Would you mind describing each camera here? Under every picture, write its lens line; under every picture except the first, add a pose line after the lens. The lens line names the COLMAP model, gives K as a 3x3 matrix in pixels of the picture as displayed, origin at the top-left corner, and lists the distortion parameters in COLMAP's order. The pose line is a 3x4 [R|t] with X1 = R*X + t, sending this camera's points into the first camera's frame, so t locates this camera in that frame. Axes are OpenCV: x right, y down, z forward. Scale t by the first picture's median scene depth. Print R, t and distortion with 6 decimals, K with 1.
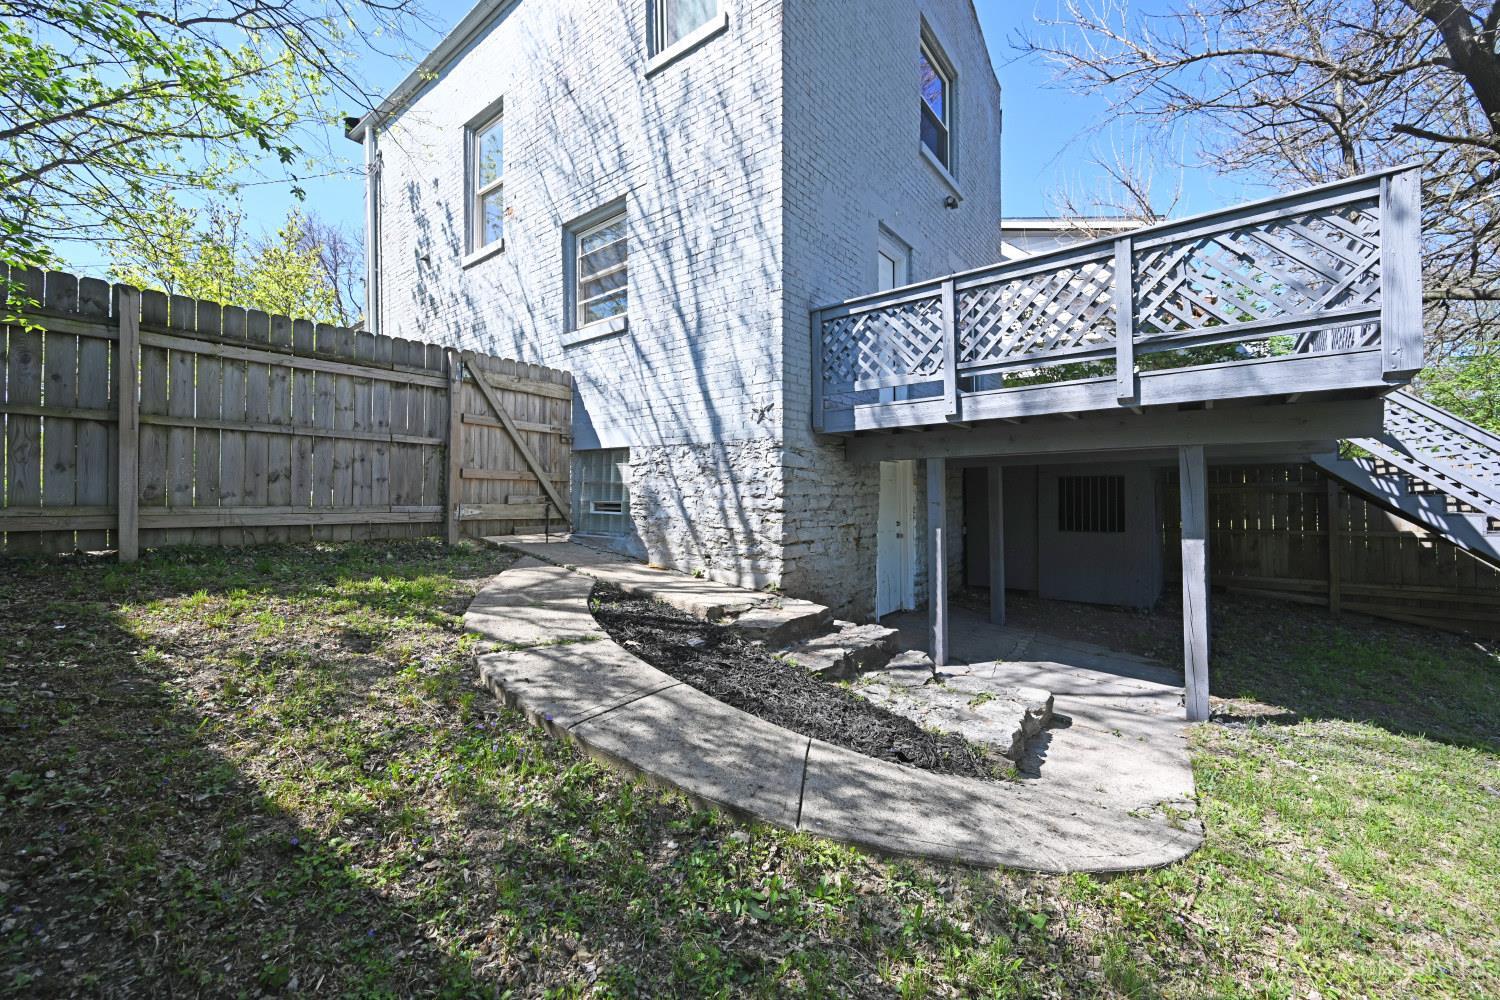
lens RADIAL K [[591.0, 0, 756.8], [0, 591.0, 498.4], [0, 0, 1]] dist [-0.002935, 0.000168]
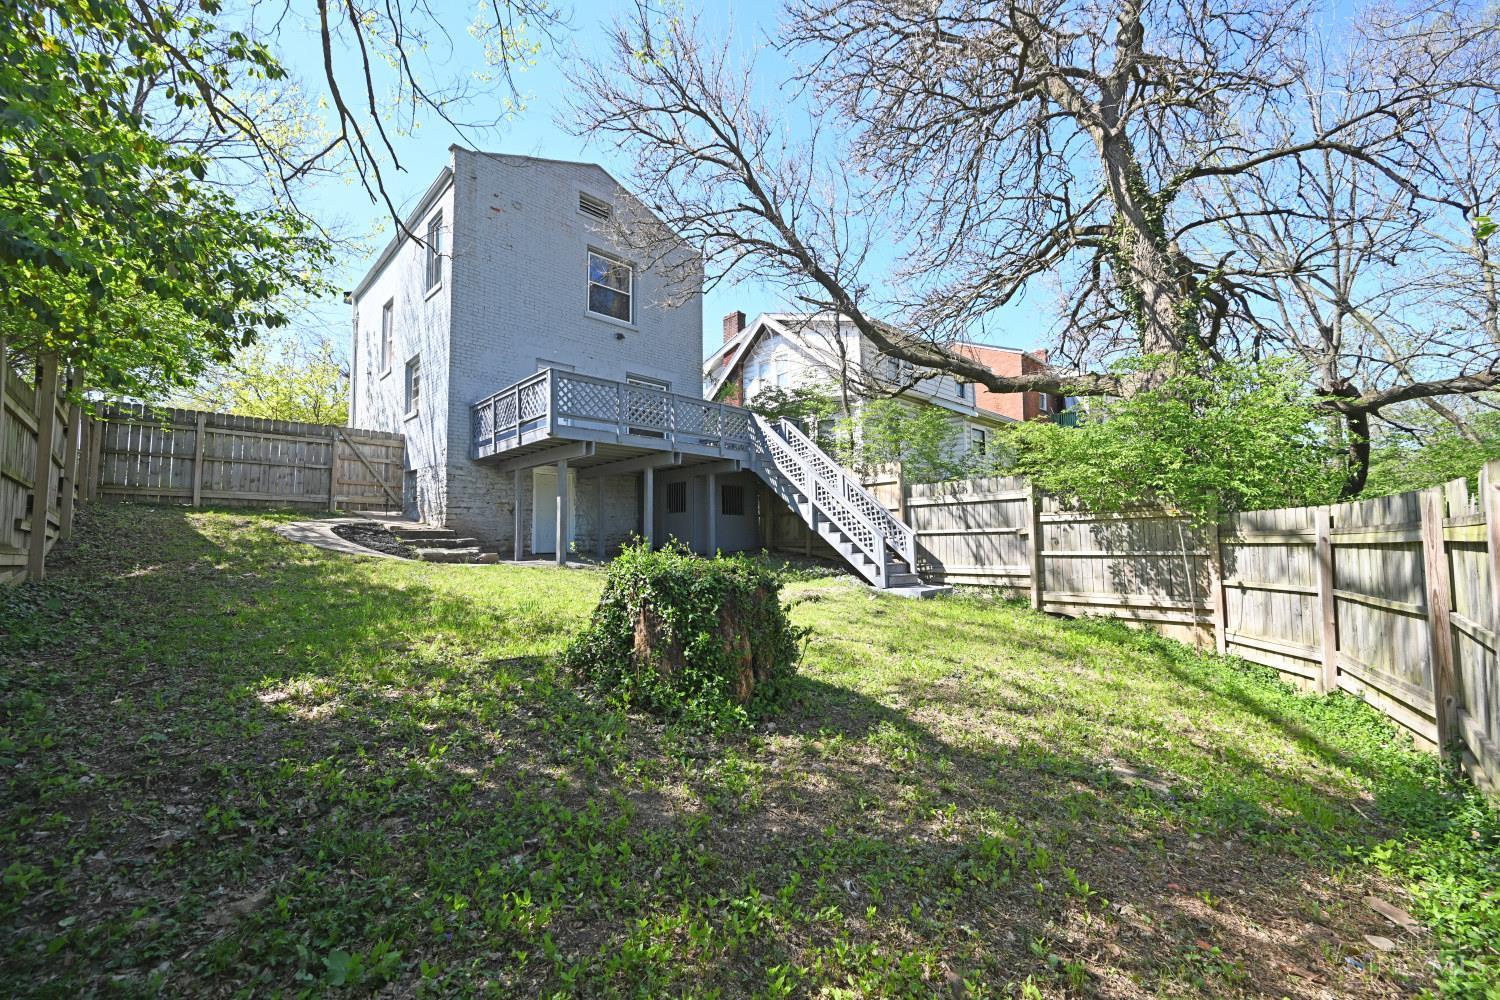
lens RADIAL K [[591.0, 0, 756.8], [0, 591.0, 498.4], [0, 0, 1]] dist [-0.002935, 0.000168]
pose [[0.992383, -0.011515, -0.122649, 1.377458], [0.002946, 0.997555, -0.069822, 0.187459], [0.123153, 0.068928, 0.989991, -1.039453]]
